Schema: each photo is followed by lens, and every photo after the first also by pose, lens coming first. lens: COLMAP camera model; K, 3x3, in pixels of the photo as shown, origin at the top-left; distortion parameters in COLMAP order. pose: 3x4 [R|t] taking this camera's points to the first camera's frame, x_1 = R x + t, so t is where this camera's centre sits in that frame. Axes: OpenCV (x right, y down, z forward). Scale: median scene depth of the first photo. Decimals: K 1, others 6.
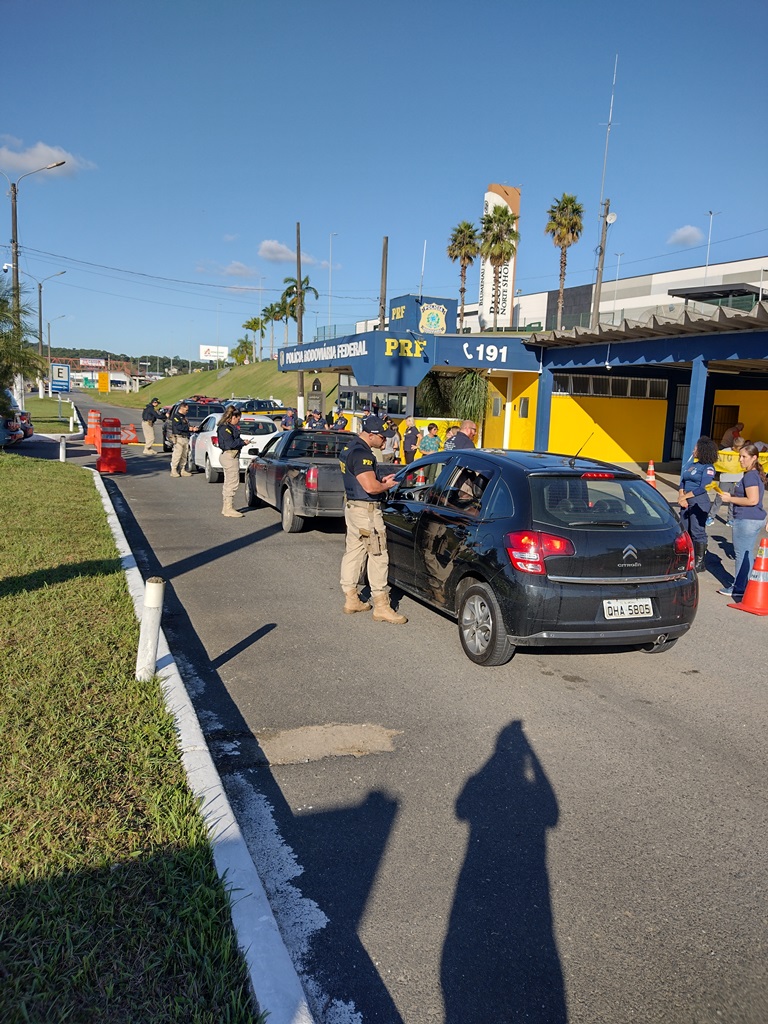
lens RADIAL K [[757.5, 0, 376.9], [0, 757.5, 520.5], [0, 0, 1]] dist [0.074403, -0.119616]
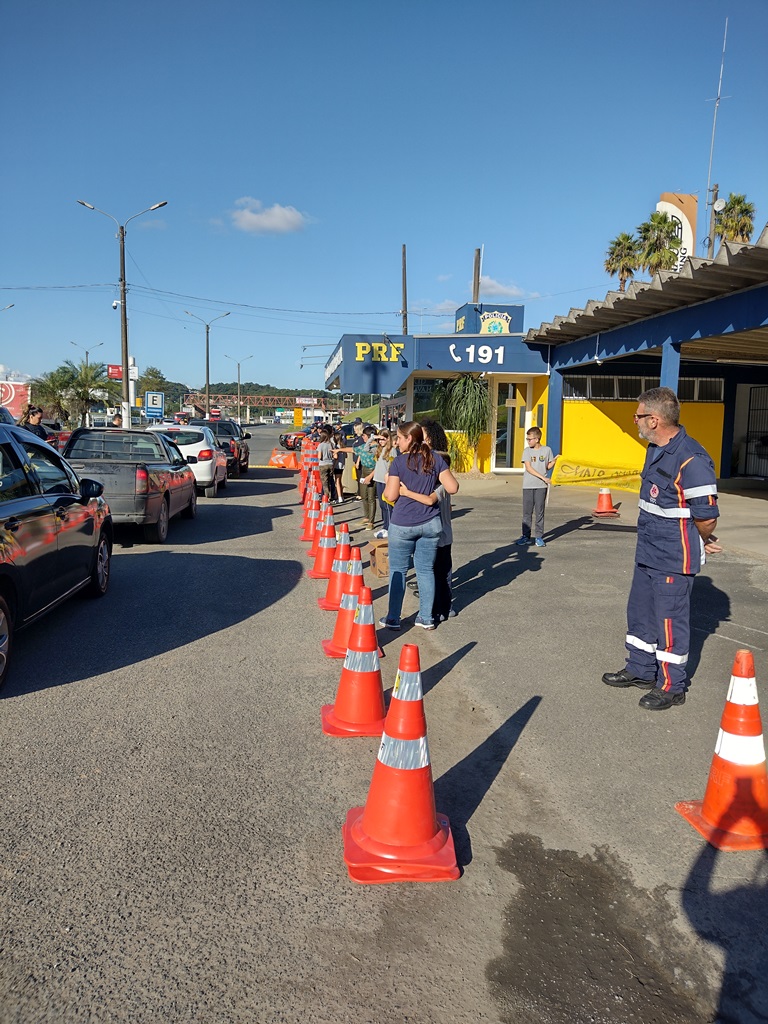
lens RADIAL K [[757.5, 0, 389.5], [0, 757.5, 517.0], [0, 0, 1]] dist [0.074403, -0.119616]
pose [[0.968479, 0.007059, -0.248993, 0.181456], [-0.018375, 0.998899, -0.043153, 0.006315], [0.248415, 0.046368, 0.967543, 0.086214]]
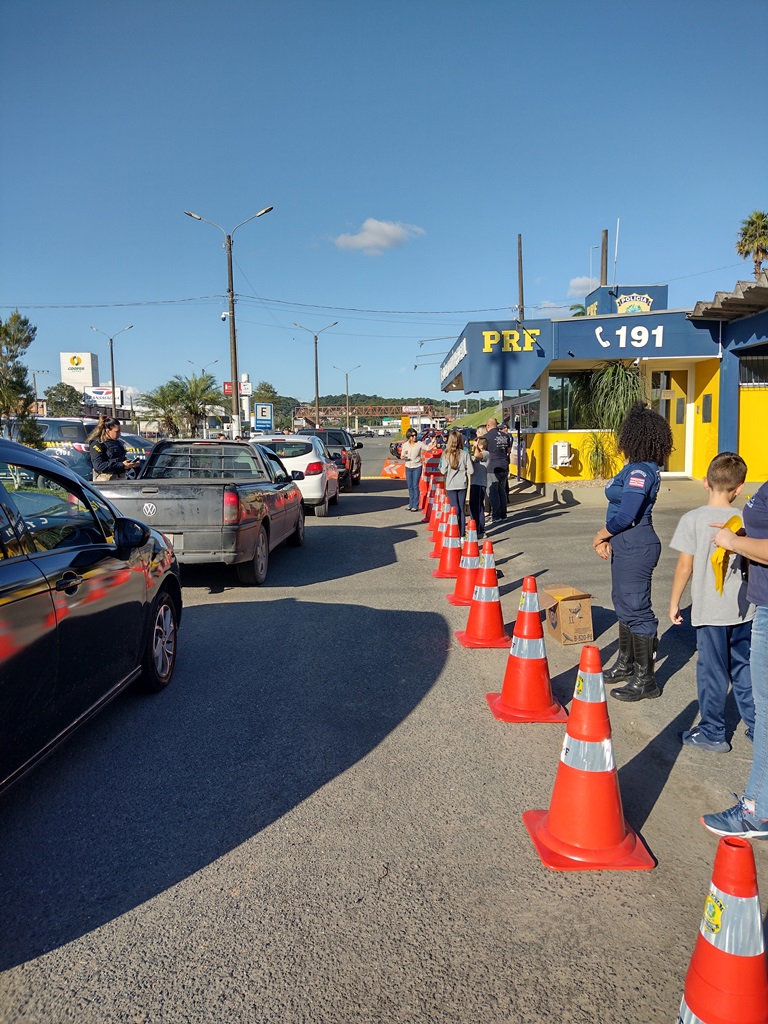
lens RADIAL K [[757.5, 0, 386.5], [0, 757.5, 511.4], [0, 0, 1]] dist [0.074403, -0.119616]
pose [[0.921871, -0.016584, -0.387142, 0.142994], [-0.006201, 0.998325, -0.057530, -0.004860], [0.387448, 0.055436, 0.920223, 0.160457]]
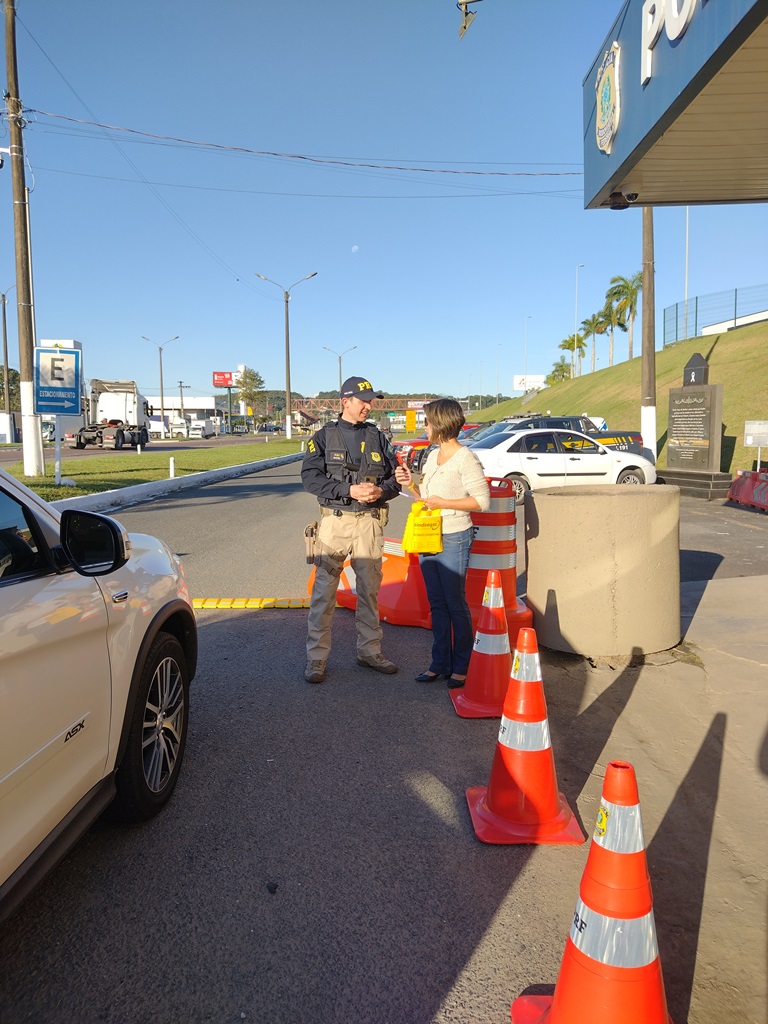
lens RADIAL K [[757.5, 0, 394.7], [0, 757.5, 517.9], [0, 0, 1]] dist [0.074403, -0.119616]
pose [[0.923855, -0.002333, -0.382736, -0.099865], [-0.015939, 0.998879, -0.044563, -0.110101], [0.382411, 0.047271, 0.922782, 0.786095]]
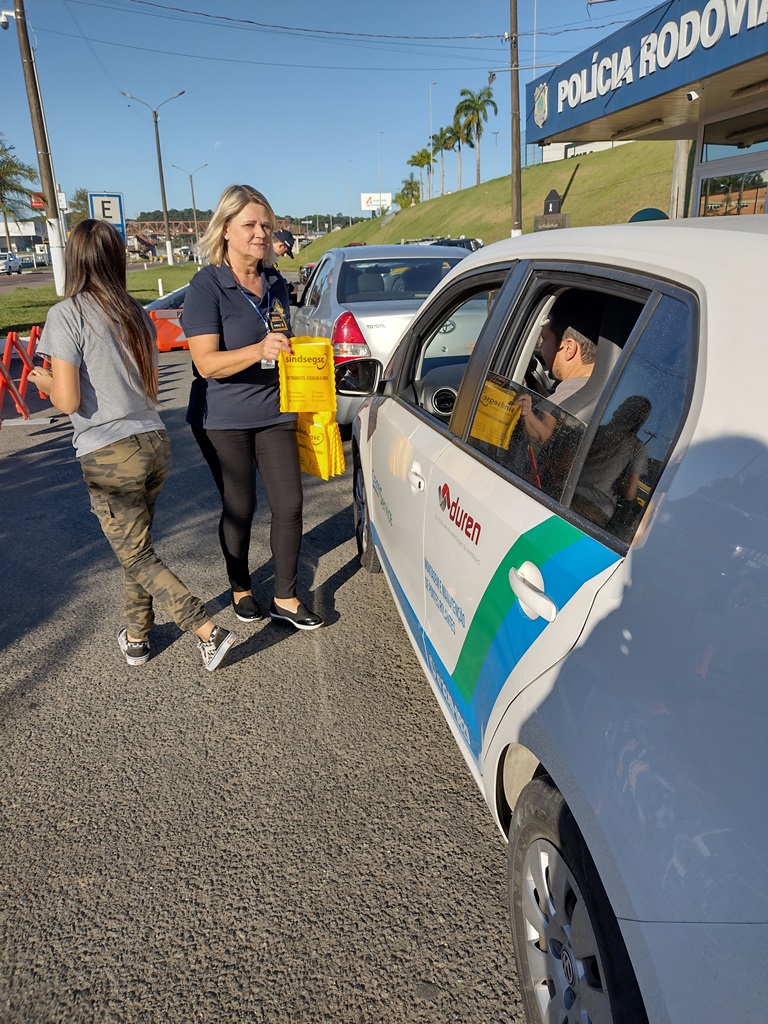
lens RADIAL K [[757.5, 0, 393.3], [0, 757.5, 518.7], [0, 0, 1]] dist [0.074403, -0.119616]
pose [[0.979829, -0.002151, -0.199826, -0.114220], [0.037839, 0.983850, 0.174952, -0.071365], [0.196222, -0.178984, 0.964086, 0.536972]]
